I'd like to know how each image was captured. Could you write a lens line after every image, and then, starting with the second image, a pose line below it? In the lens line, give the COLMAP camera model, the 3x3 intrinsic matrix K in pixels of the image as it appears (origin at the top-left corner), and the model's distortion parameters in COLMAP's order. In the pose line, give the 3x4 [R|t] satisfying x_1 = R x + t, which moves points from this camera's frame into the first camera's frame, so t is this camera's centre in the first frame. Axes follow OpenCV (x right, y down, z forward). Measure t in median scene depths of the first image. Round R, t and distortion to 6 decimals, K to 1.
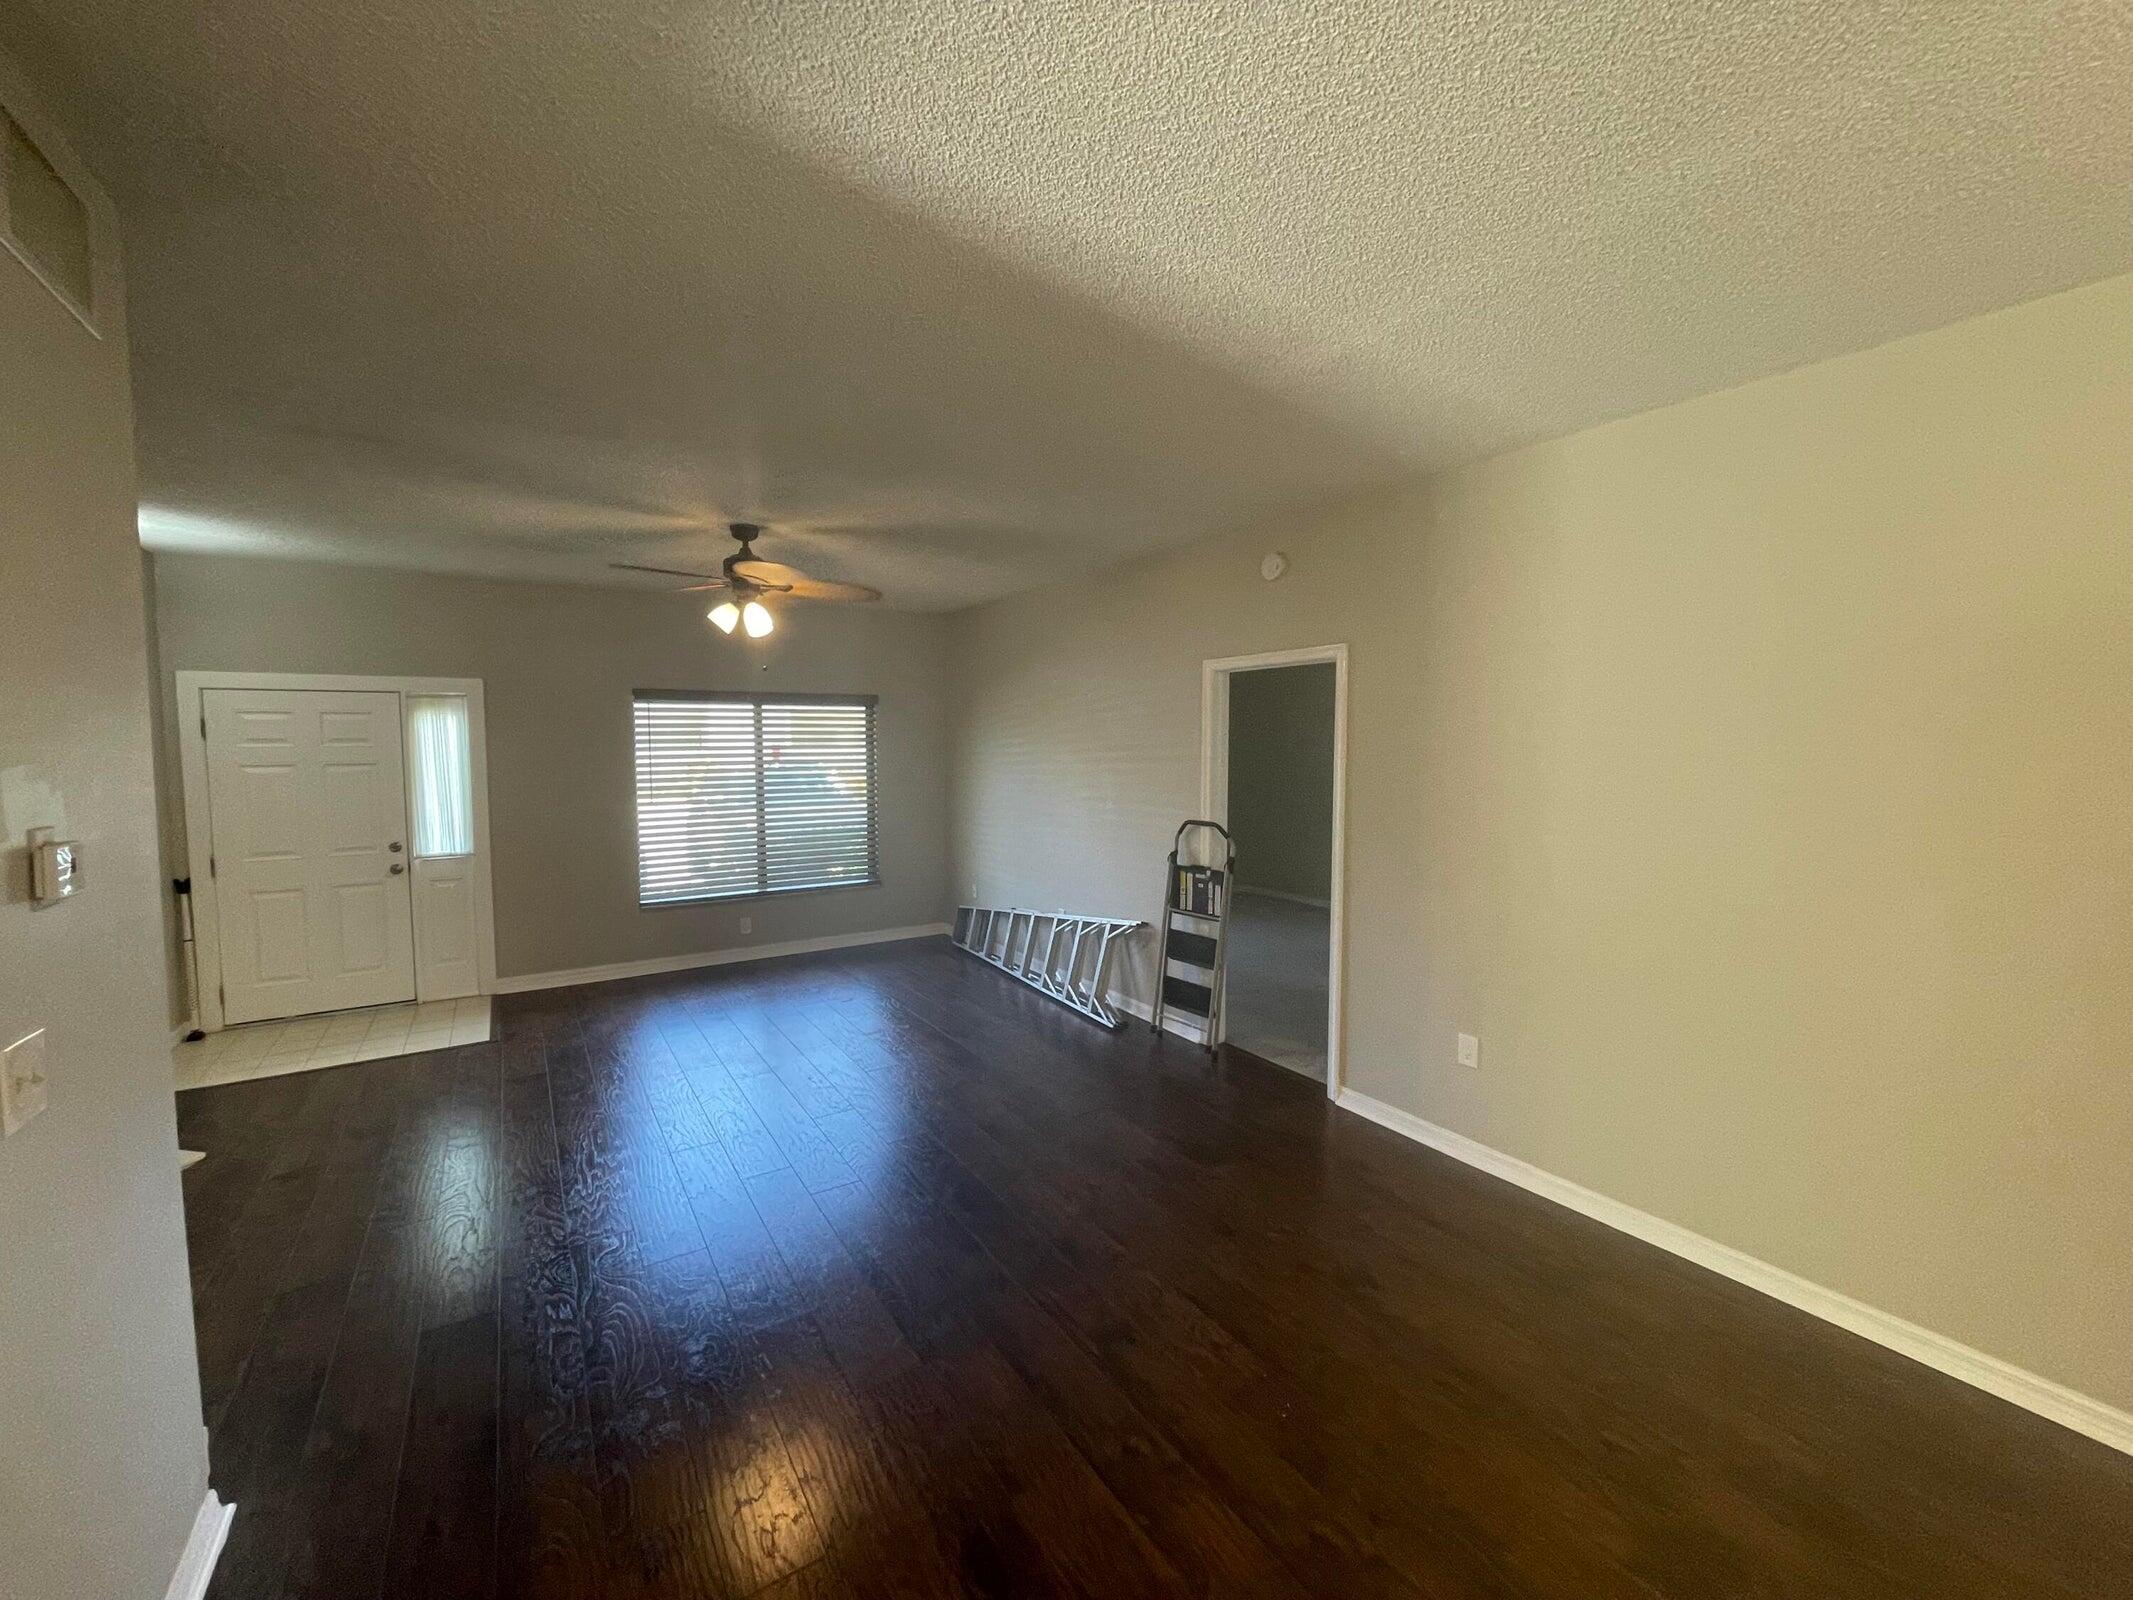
lens RADIAL K [[858.3, 0, 1060.2], [0, 858.3, 786.4], [0, 0, 1]] dist [-0.000038, 0.000017]
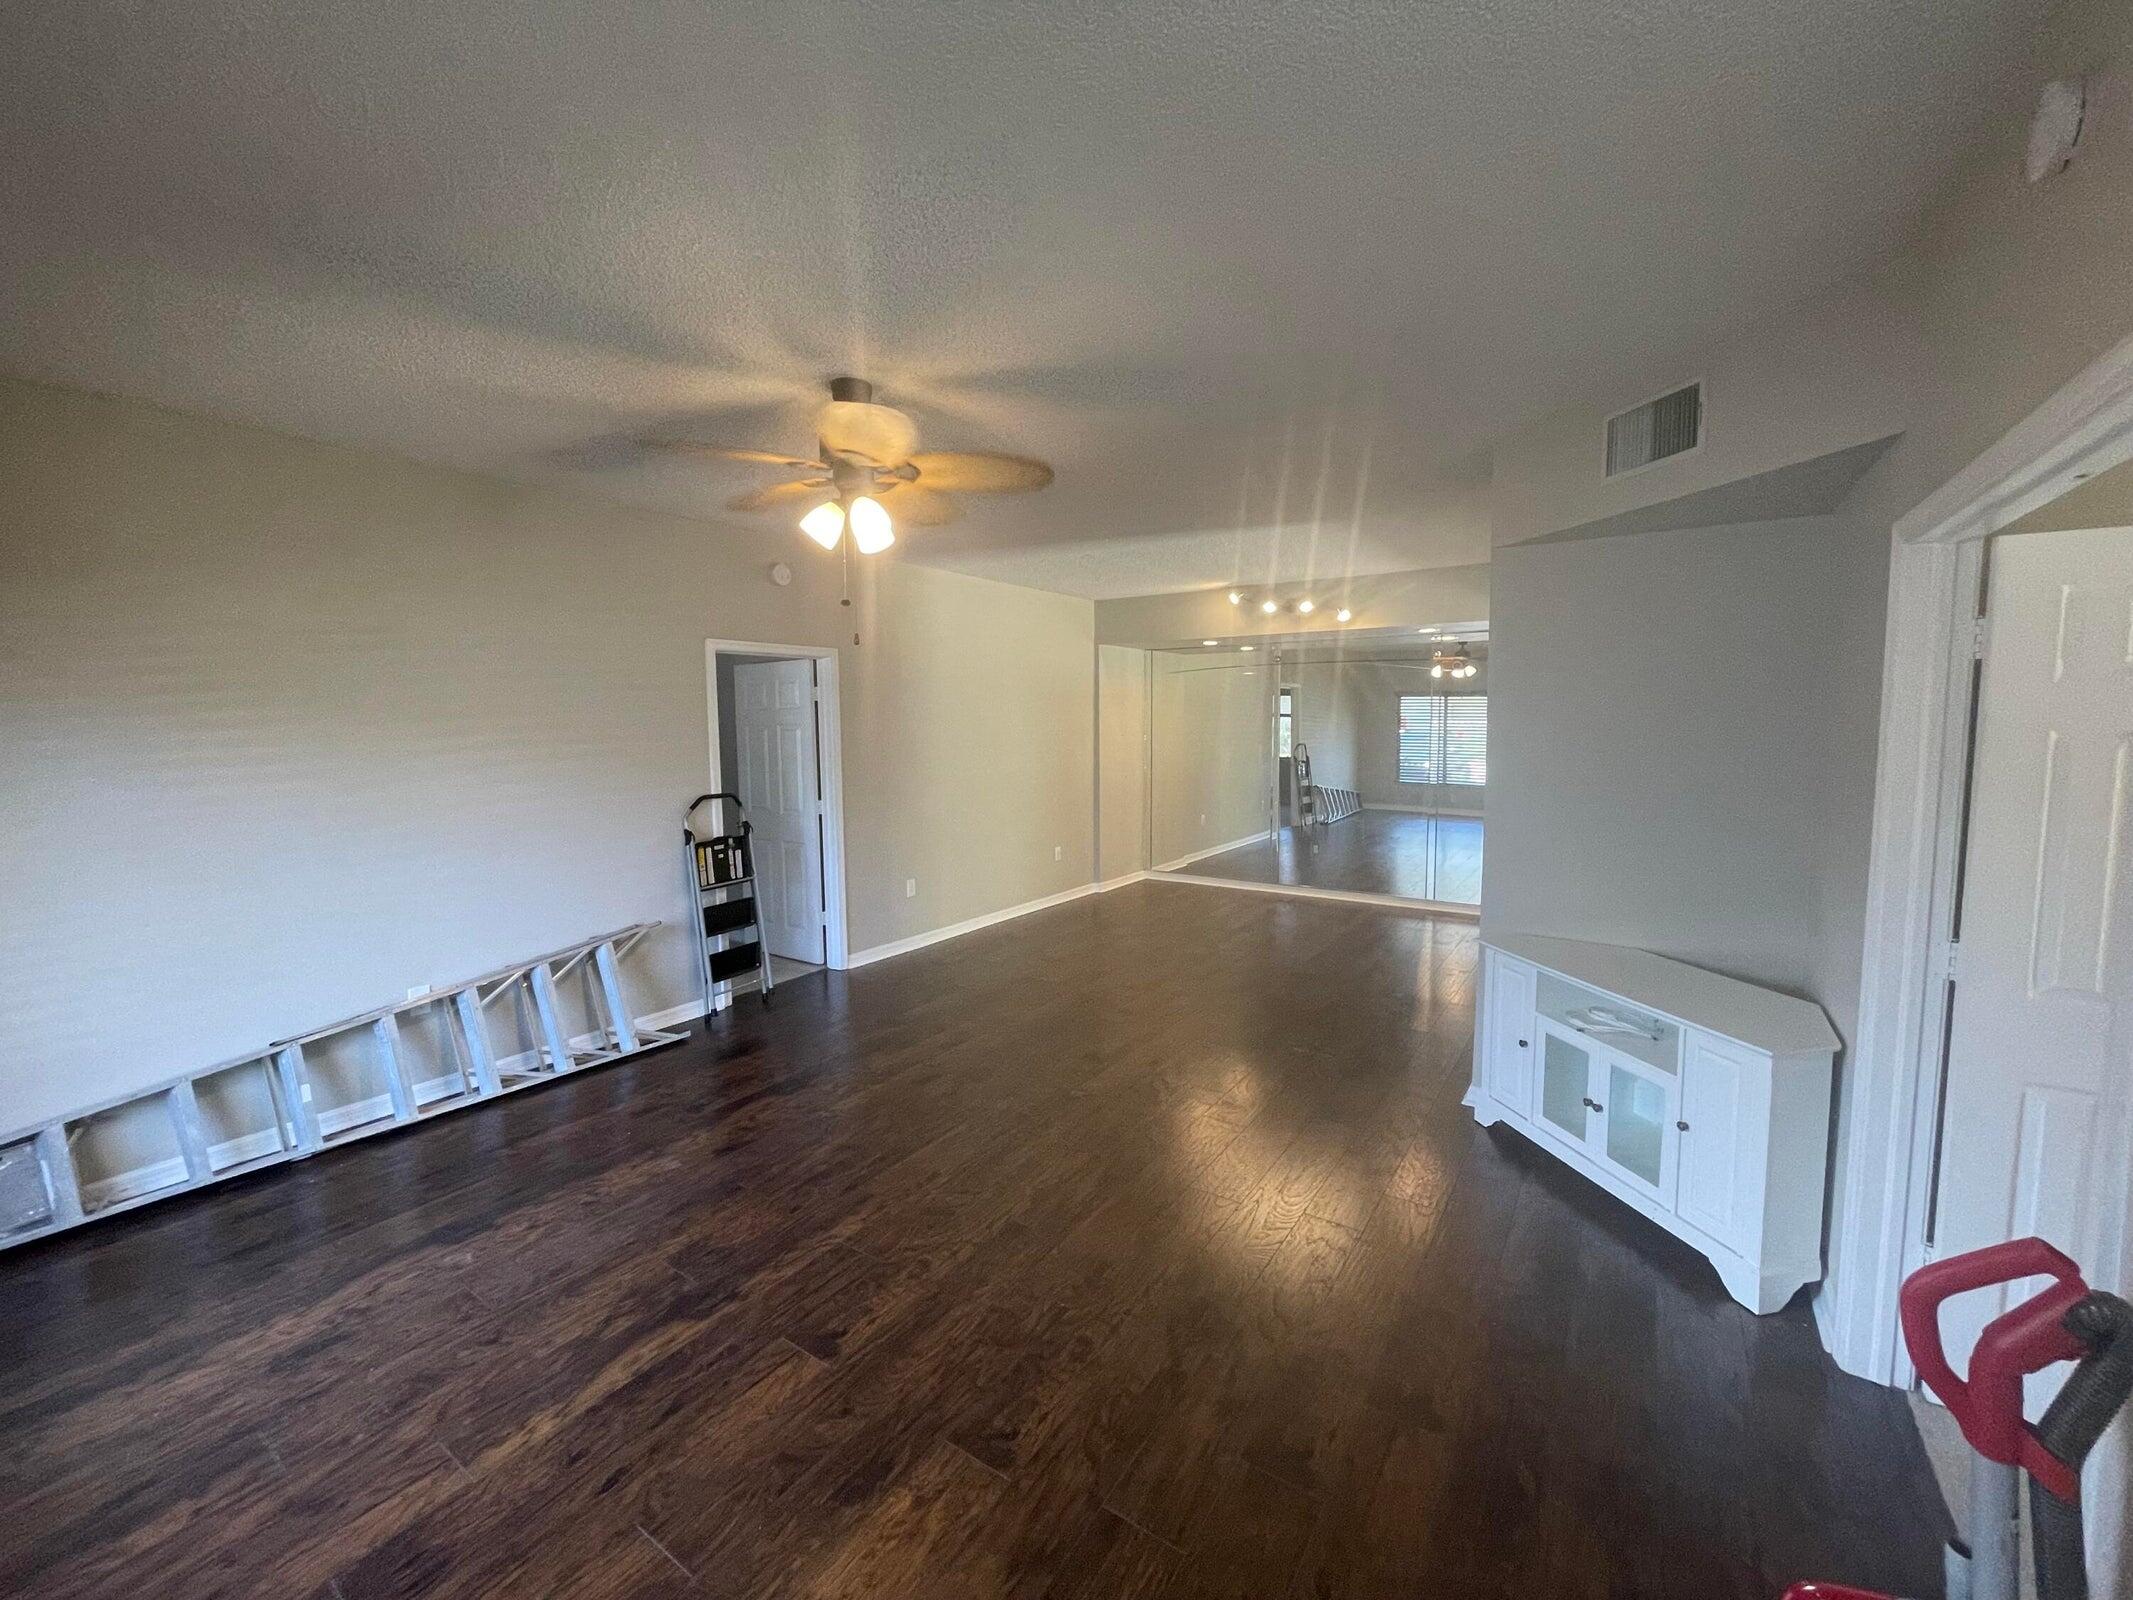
lens RADIAL K [[847.0, 0, 1075.3], [0, 847.0, 794.2], [0, 0, 1]] dist [0.000699, 0.000132]
pose [[-0.399065, -0.075370, 0.913820, -0.840369], [0.054328, 0.992921, 0.105619, -0.039198], [-0.915312, 0.091795, -0.392146, 0.894577]]
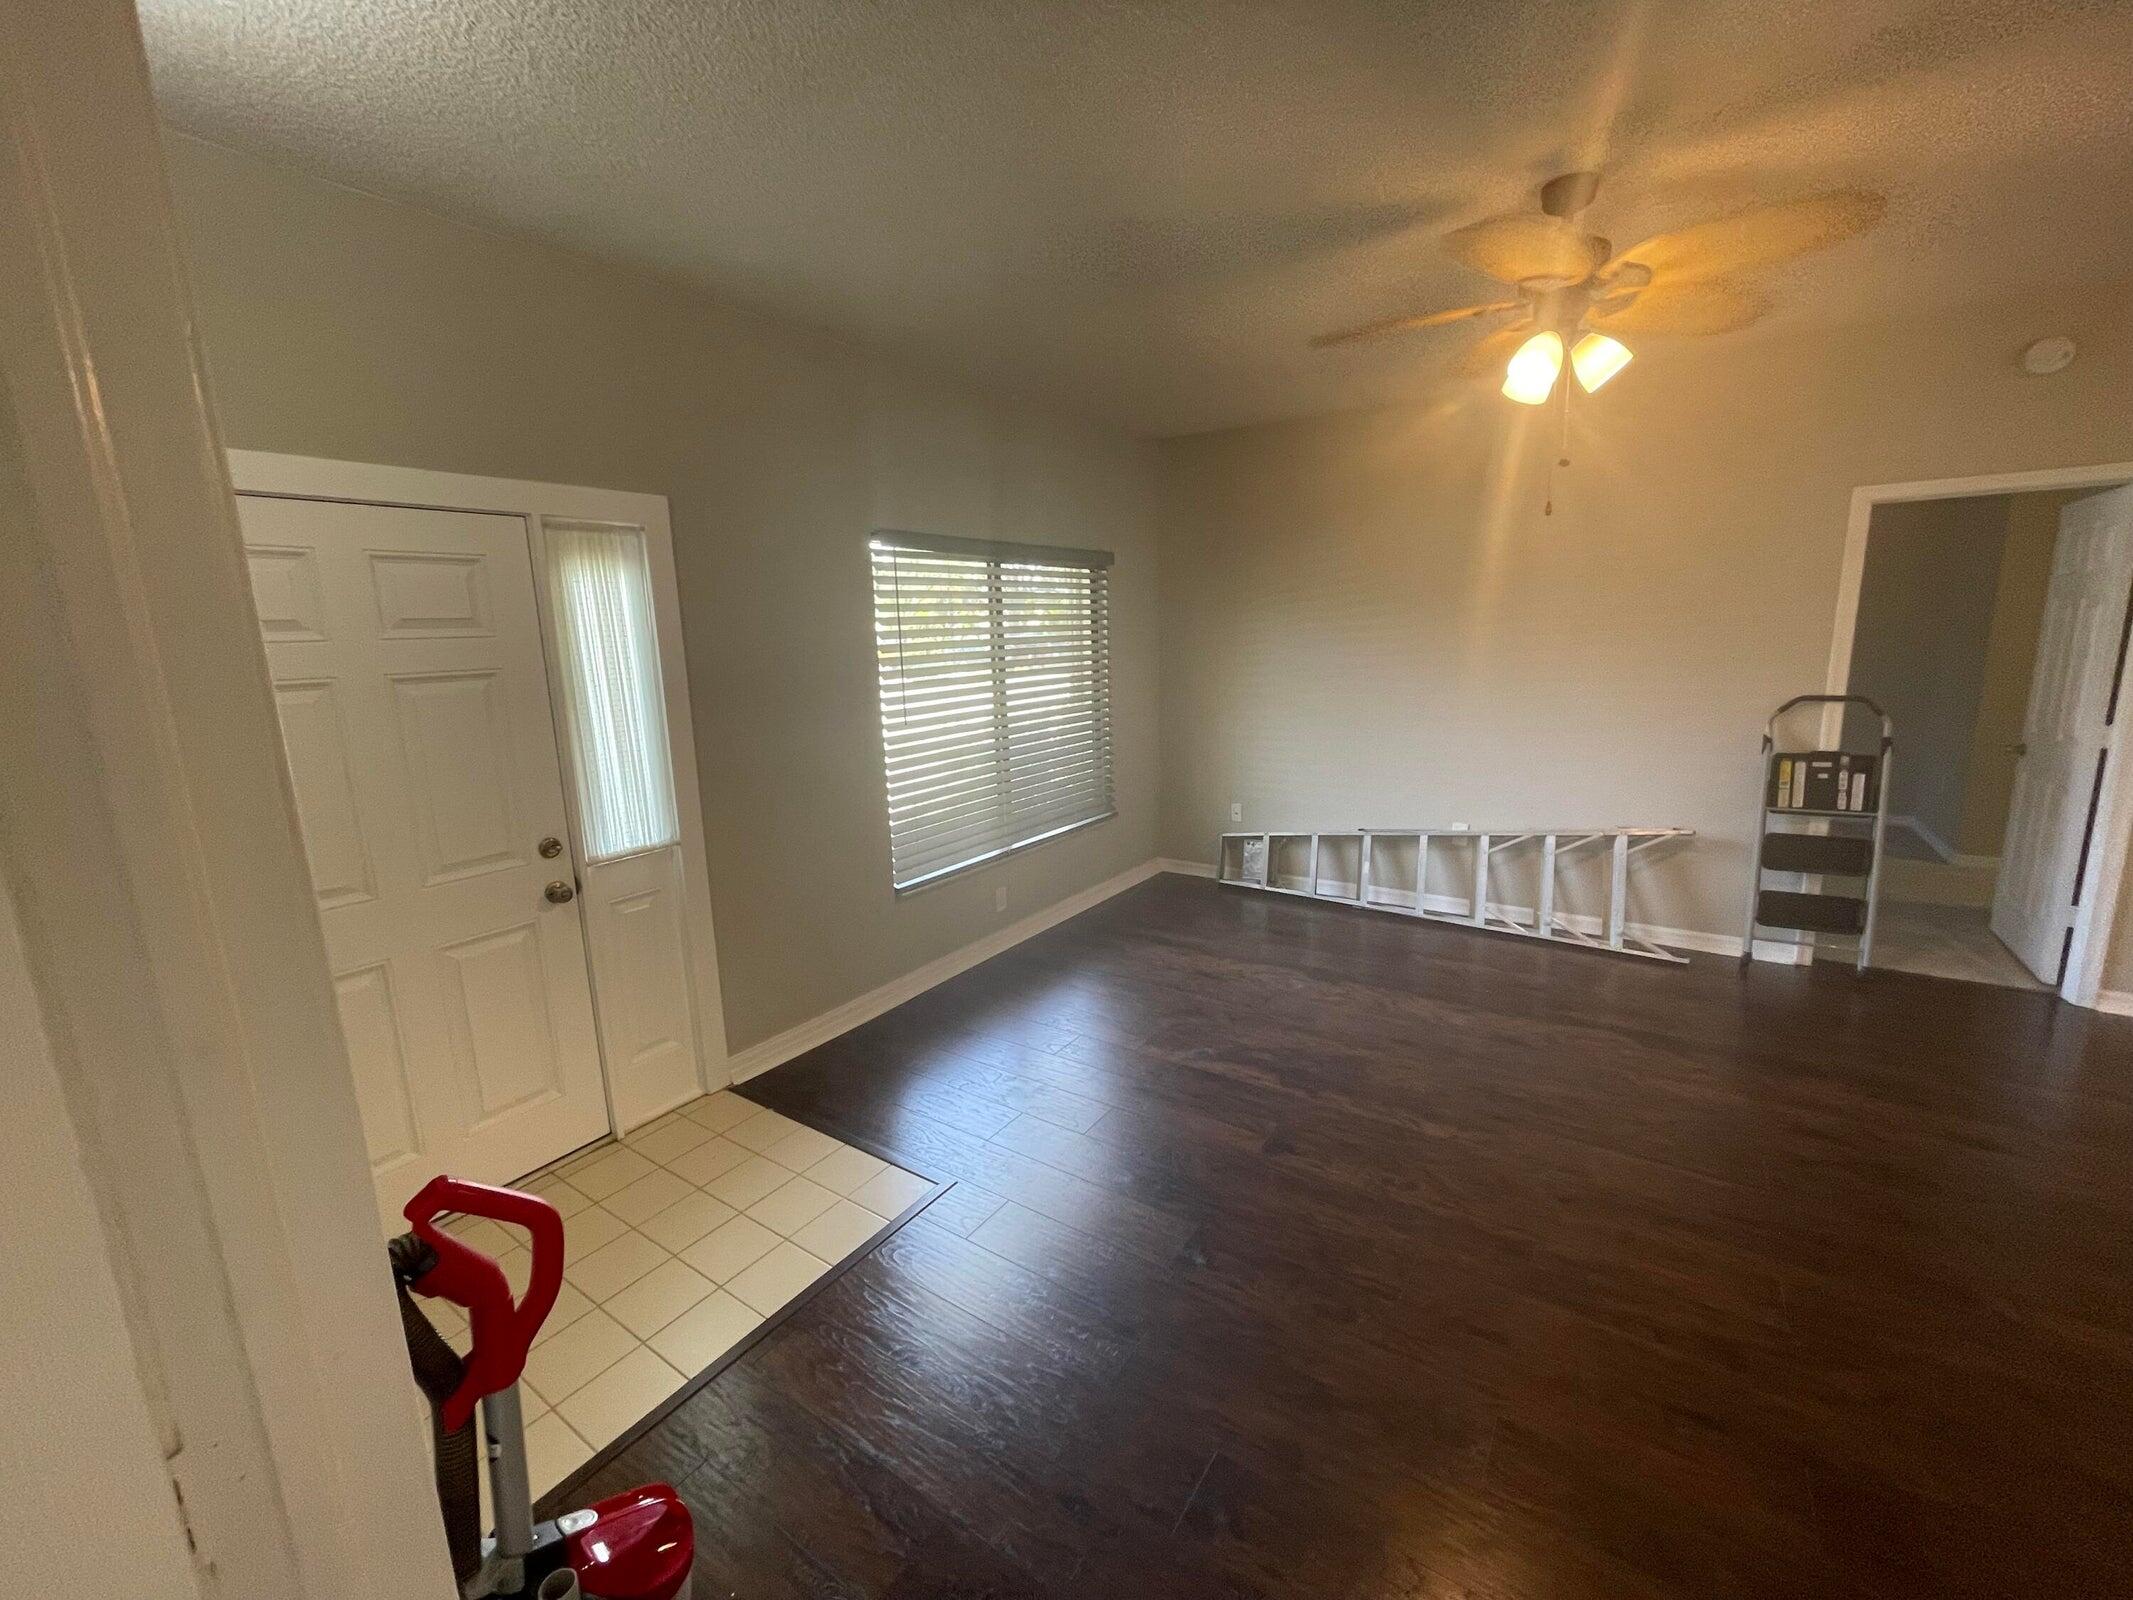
lens RADIAL K [[871.7, 0, 1073.7], [0, 871.7, 792.6], [0, 0, 1]] dist [0.000771, -0.000169]
pose [[0.922780, -0.096108, 0.373149, -0.709607], [0.048049, 0.989537, 0.136041, -0.012987], [-0.382320, -0.107607, 0.917743, 0.459058]]
